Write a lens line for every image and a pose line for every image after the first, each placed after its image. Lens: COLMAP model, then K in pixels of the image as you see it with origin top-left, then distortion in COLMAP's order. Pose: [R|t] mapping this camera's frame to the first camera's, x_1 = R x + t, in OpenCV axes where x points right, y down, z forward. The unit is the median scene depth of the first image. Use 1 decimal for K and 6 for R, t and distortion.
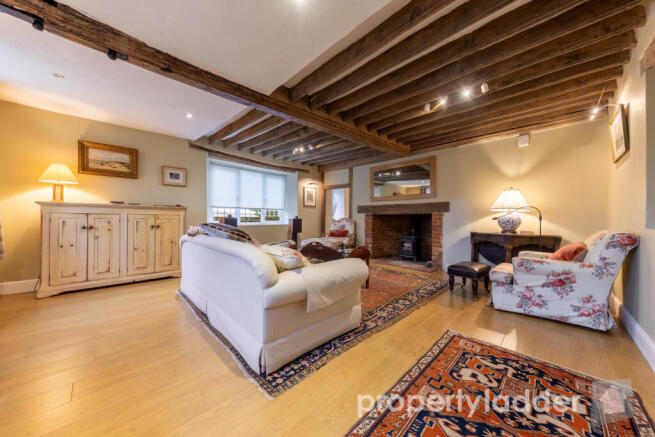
lens RADIAL K [[226.3, 0, 324.1], [0, 226.3, 218.4], [0, 0, 1]] dist [0.000512, -0.000264]
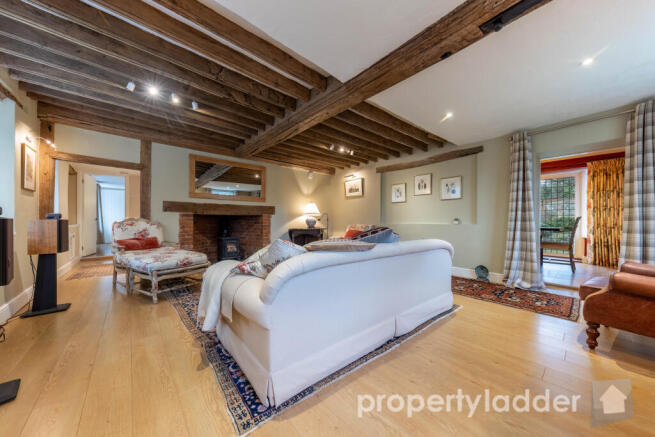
lens RADIAL K [[226.3, 0, 331.0], [0, 226.3, 219.0], [0, 0, 1]] dist [0.000512, -0.000264]
pose [[0.047437, 0.001535, 0.998873, -0.831129], [-0.003748, 0.999992, -0.001359, -0.001813], [-0.998867, -0.003679, 0.047443, 0.728785]]
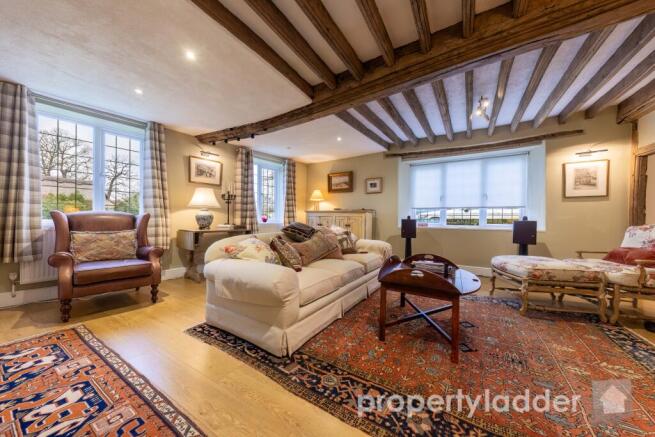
lens RADIAL K [[226.3, 0, 322.0], [0, 226.3, 215.5], [0, 0, 1]] dist [0.000512, -0.000264]
pose [[0.228672, -0.021789, -0.973260, 0.524877], [-0.008538, 0.999666, -0.024386, 0.008359], [0.973466, 0.013886, 0.228410, 0.533971]]
